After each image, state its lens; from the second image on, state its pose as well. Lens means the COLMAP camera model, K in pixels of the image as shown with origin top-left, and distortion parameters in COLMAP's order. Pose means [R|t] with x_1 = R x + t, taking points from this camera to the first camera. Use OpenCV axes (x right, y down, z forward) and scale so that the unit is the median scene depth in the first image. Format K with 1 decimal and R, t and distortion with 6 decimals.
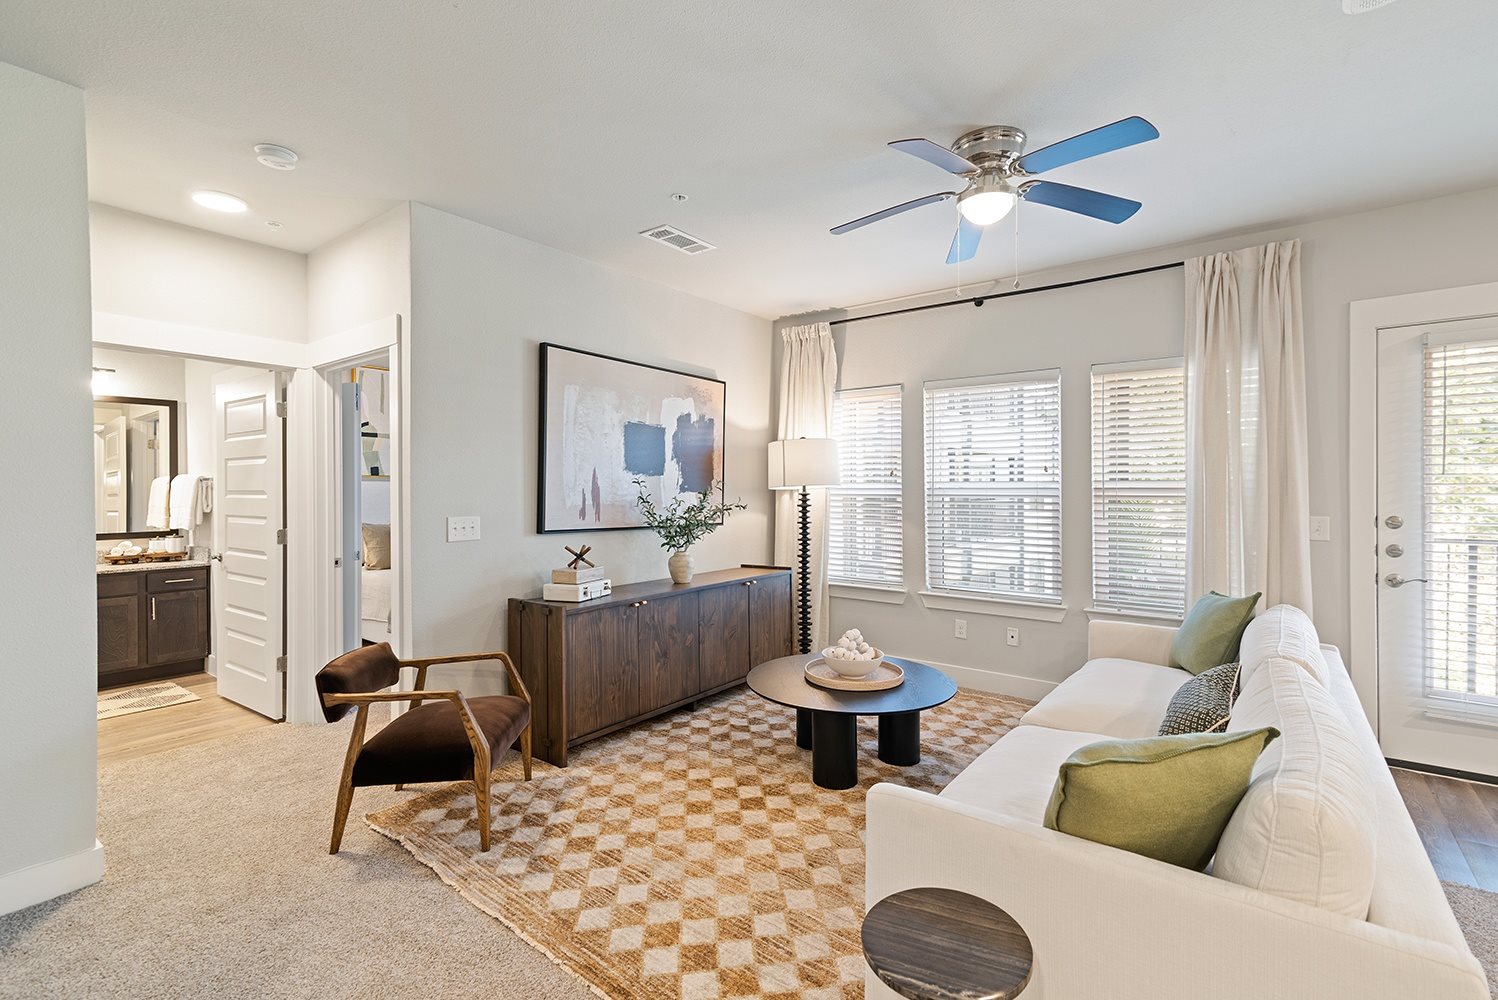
lens RADIAL K [[670.5, 0, 750.7], [0, 670.5, 494.1], [0, 0, 1]] dist [-0.002743, -0.000719]
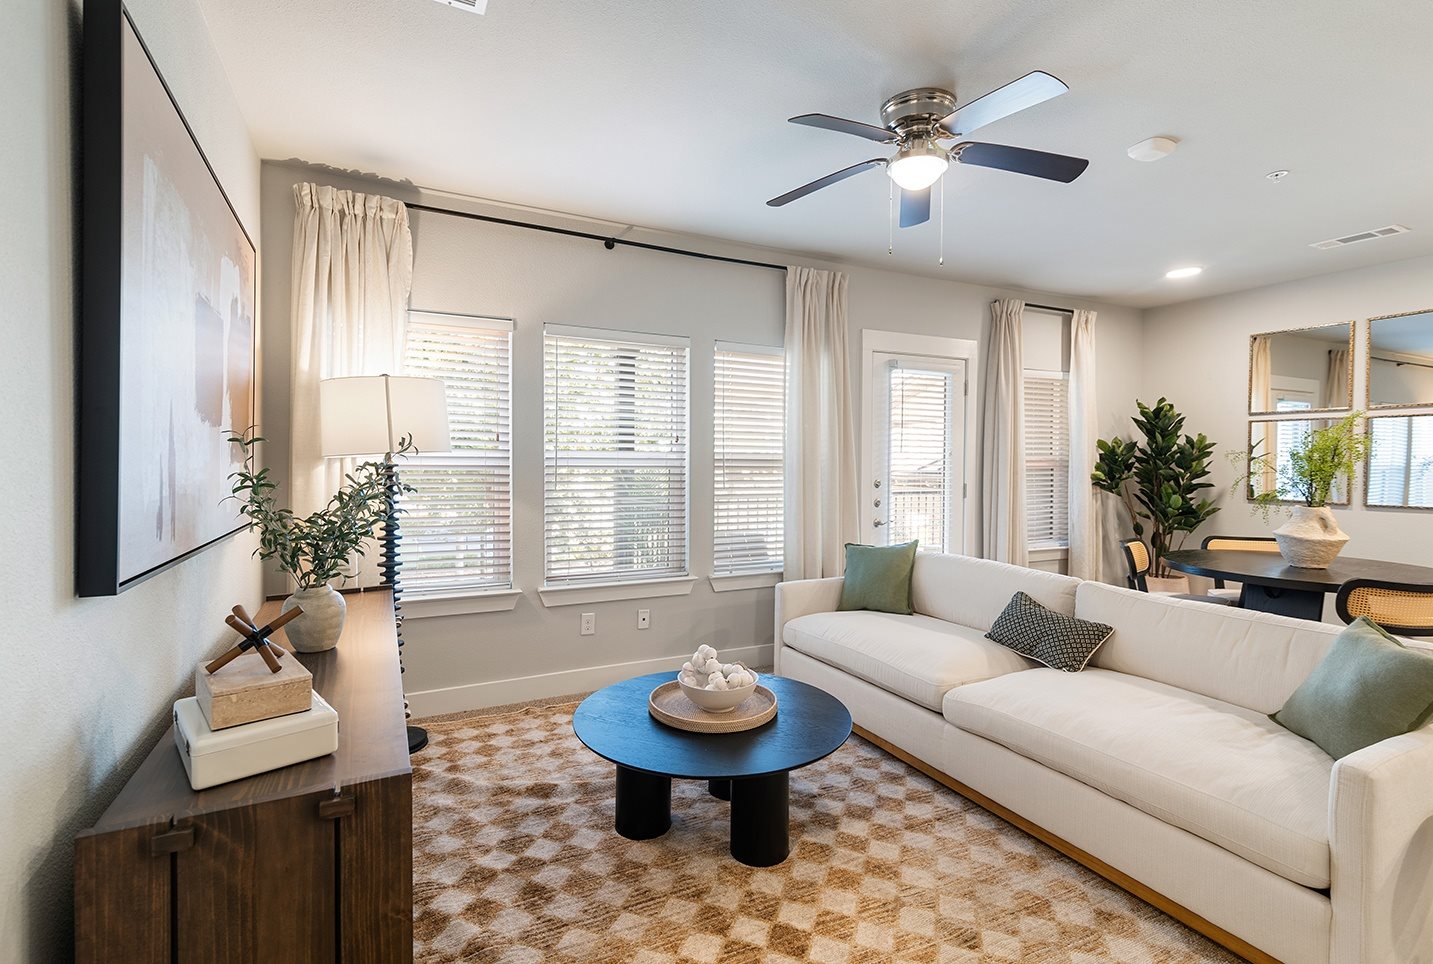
lens RADIAL K [[670.4, 0, 719.5], [0, 670.4, 475.4], [0, 0, 1]] dist [0.005585, -0.000095]
pose [[0.431938, -0.016929, 0.901744, -0.510507], [-0.001819, 0.999805, 0.019641, -0.005475], [-0.901901, -0.010124, 0.431823, 0.651238]]
